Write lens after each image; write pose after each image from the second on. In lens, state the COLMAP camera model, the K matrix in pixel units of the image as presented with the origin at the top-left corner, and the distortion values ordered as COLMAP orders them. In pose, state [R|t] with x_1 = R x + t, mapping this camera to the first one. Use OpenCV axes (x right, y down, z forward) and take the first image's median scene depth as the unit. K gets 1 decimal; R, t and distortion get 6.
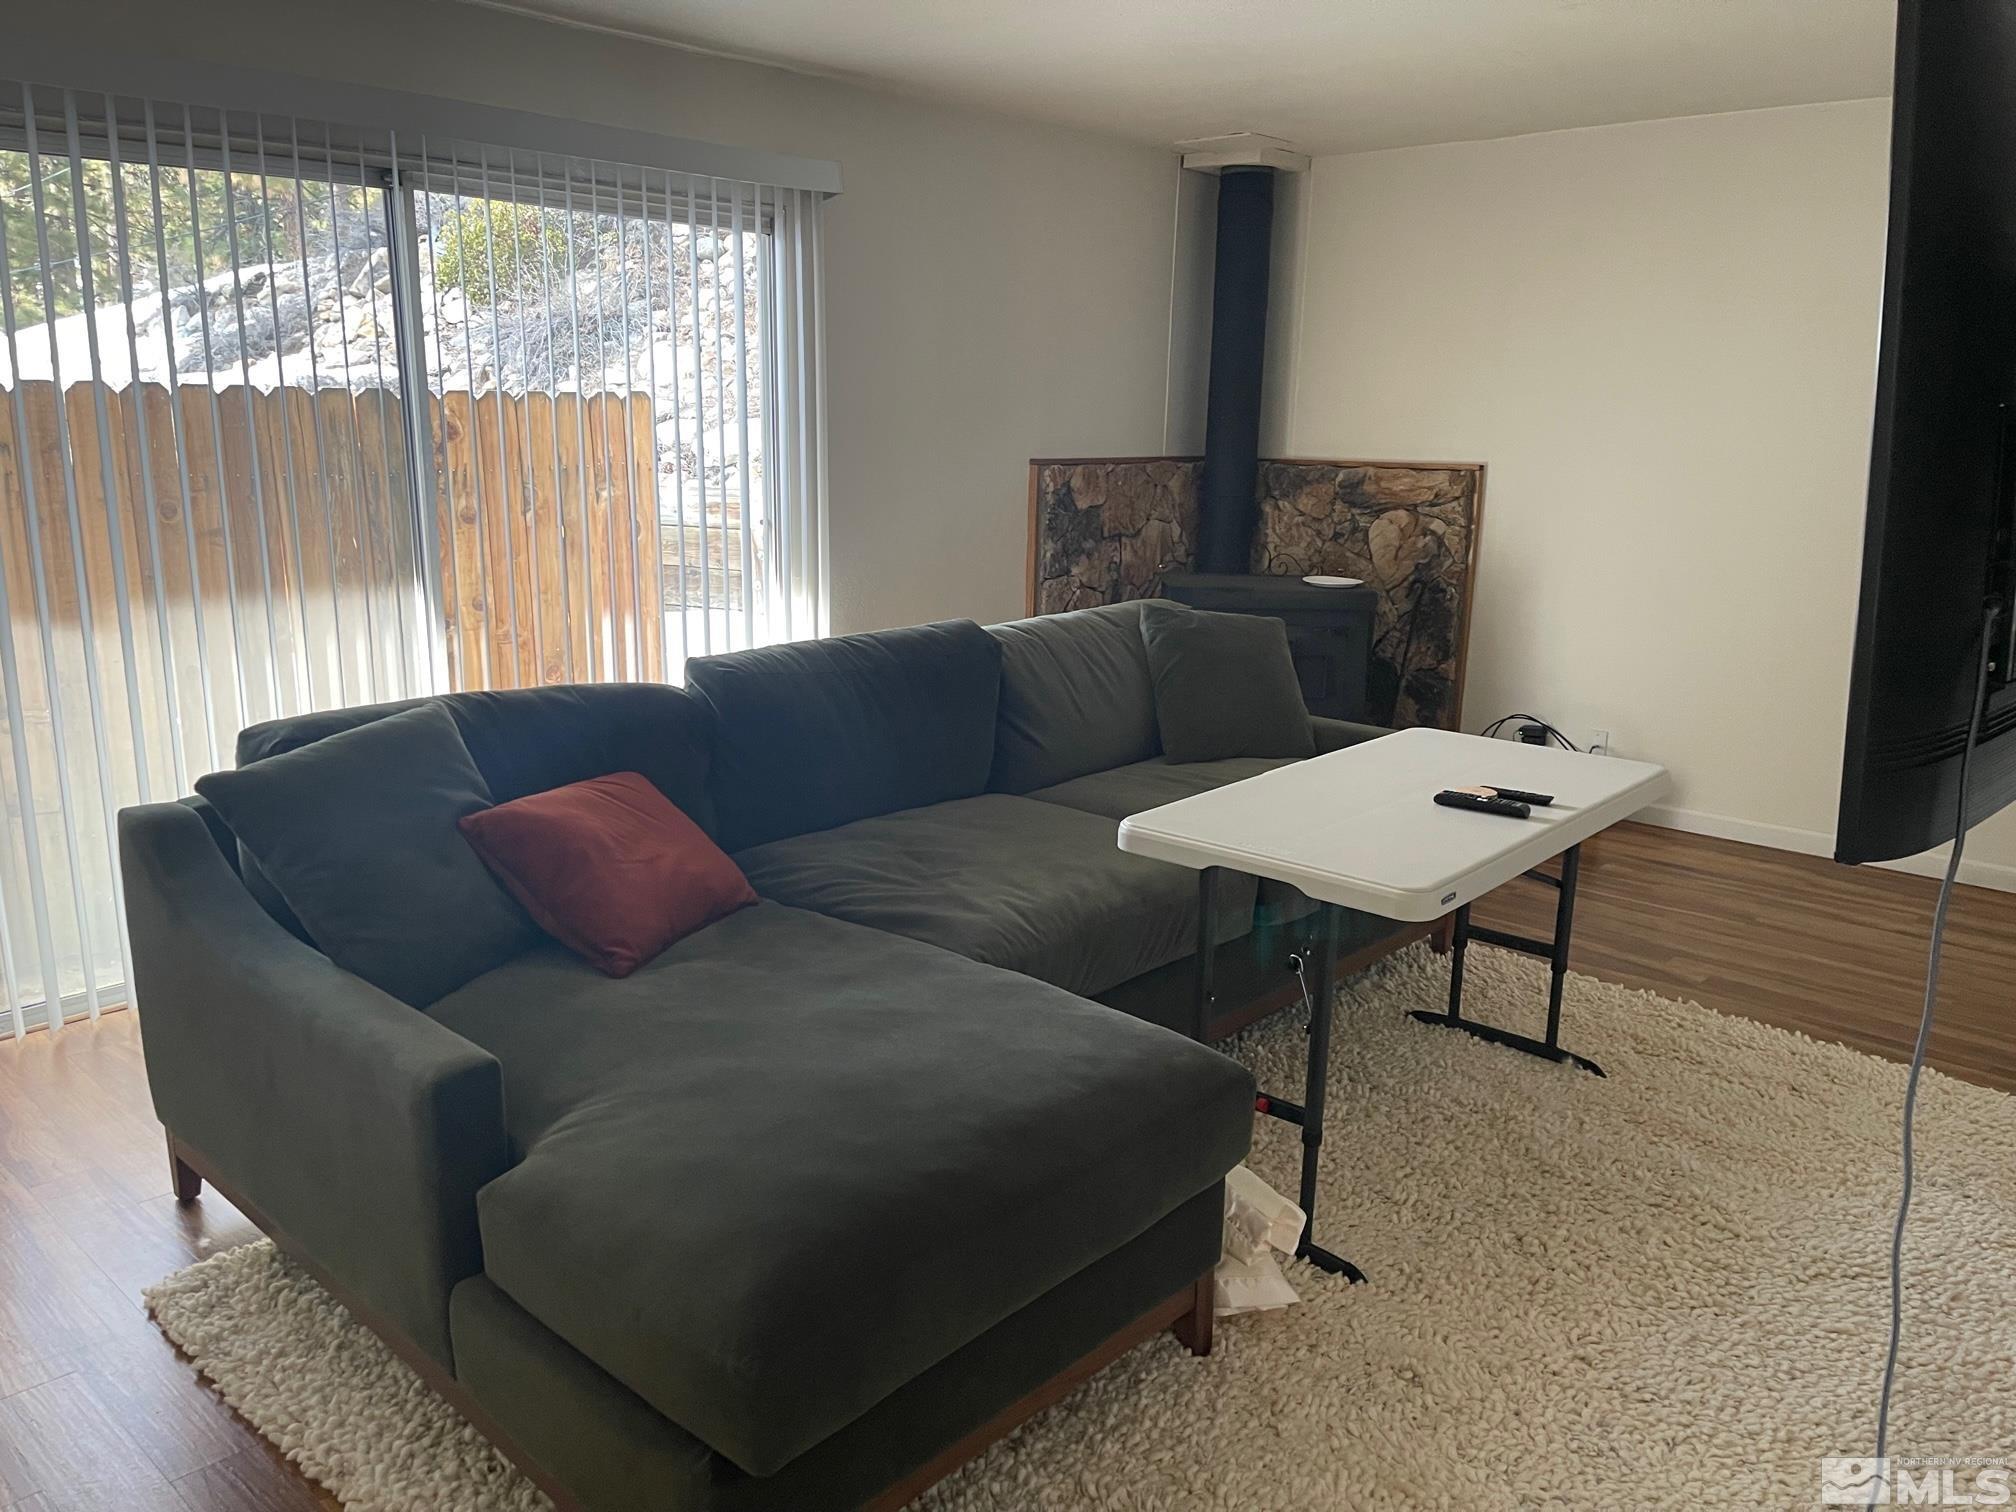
lens RADIAL K [[1509.4, 0, 1008.0], [0, 1509.4, 756.0], [0, 0, 1]] dist [0.000855, 0.000276]
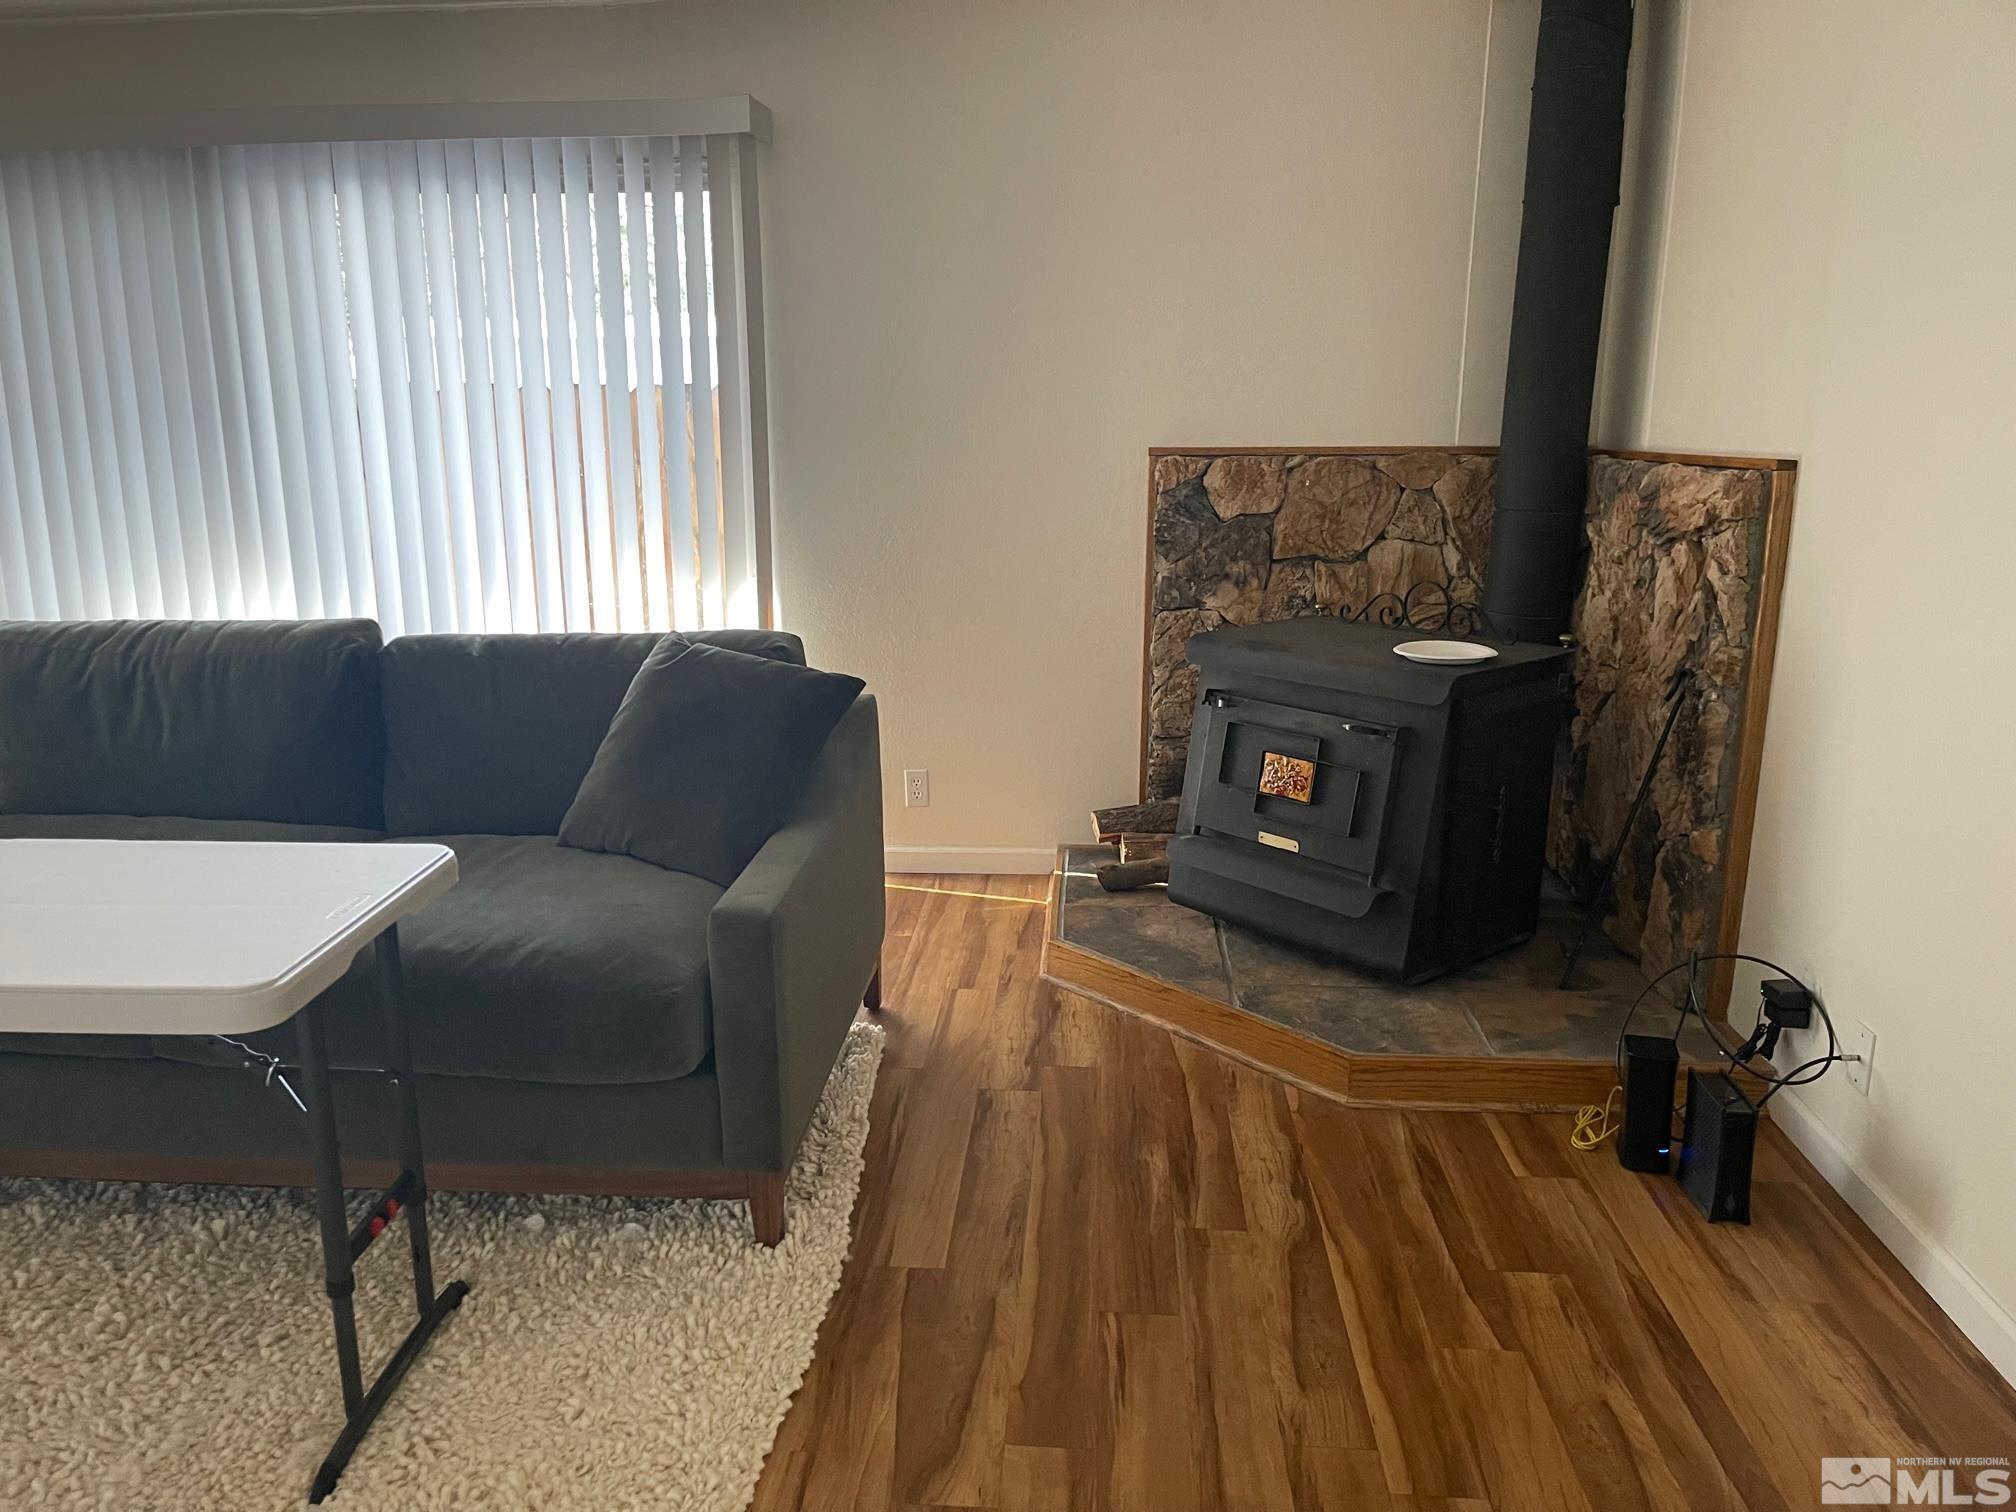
lens RADIAL K [[1509.4, 0, 1008.0], [0, 1509.4, 756.0], [0, 0, 1]] dist [0.000855, 0.000276]
pose [[0.615177, 0.158001, -0.772394, 0.558672], [-0.158567, 0.984488, 0.075095, -0.089419], [0.772278, 0.076280, 0.630688, 0.474499]]
